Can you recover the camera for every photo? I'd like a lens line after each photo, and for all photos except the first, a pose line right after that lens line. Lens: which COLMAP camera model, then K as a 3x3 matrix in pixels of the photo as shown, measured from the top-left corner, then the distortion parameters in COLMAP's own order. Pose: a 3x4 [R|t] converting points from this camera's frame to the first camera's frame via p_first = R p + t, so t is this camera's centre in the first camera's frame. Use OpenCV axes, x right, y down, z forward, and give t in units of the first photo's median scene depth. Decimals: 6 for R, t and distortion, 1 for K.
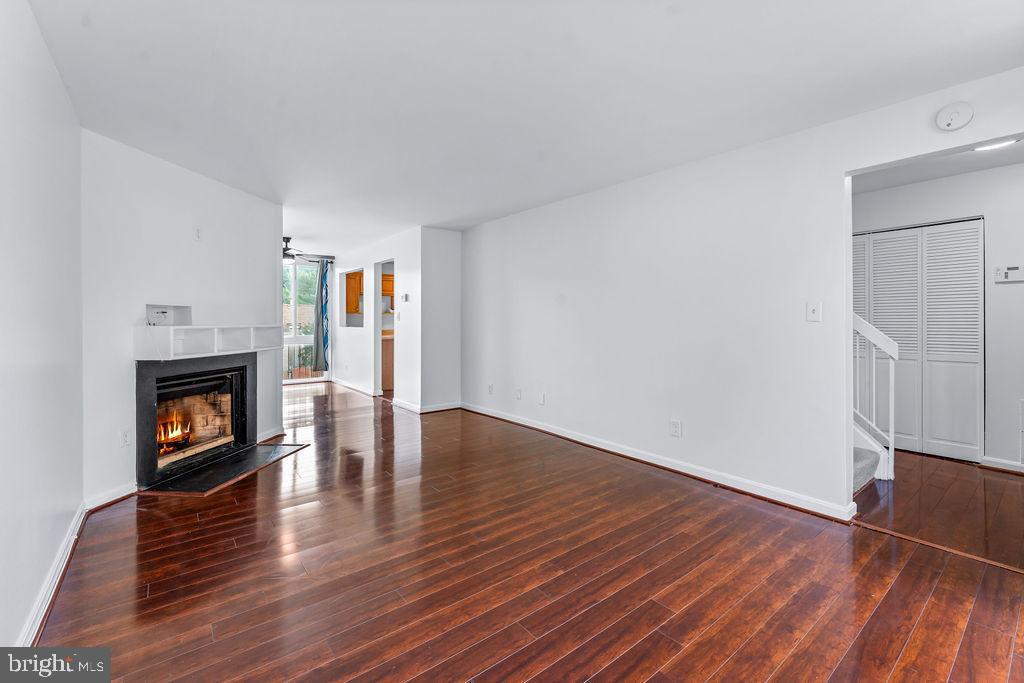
lens RADIAL K [[435.4, 0, 514.0], [0, 435.4, 318.2], [0, 0, 1]] dist [0.005862, -0.000040]
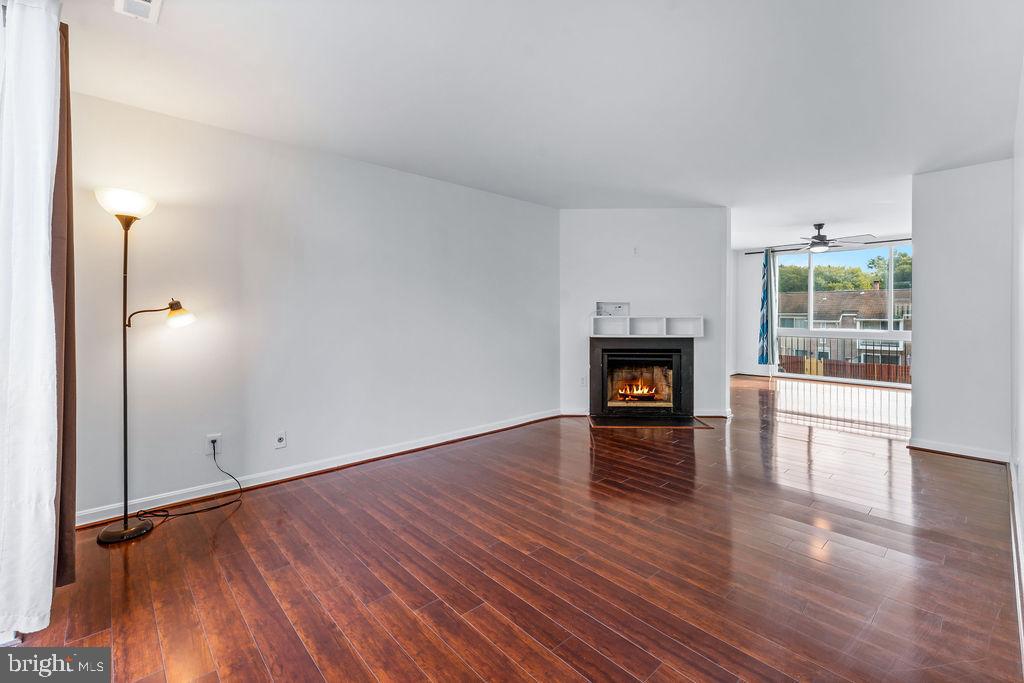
lens RADIAL K [[444.7, 0, 537.0], [0, 444.7, 313.9], [0, 0, 1]] dist [0.000607, -0.000015]
pose [[0.101280, 0.003130, -0.994853, 0.703442], [0.006703, 0.999970, 0.003828, 0.002594], [0.994835, -0.007056, 0.101256, 0.552373]]
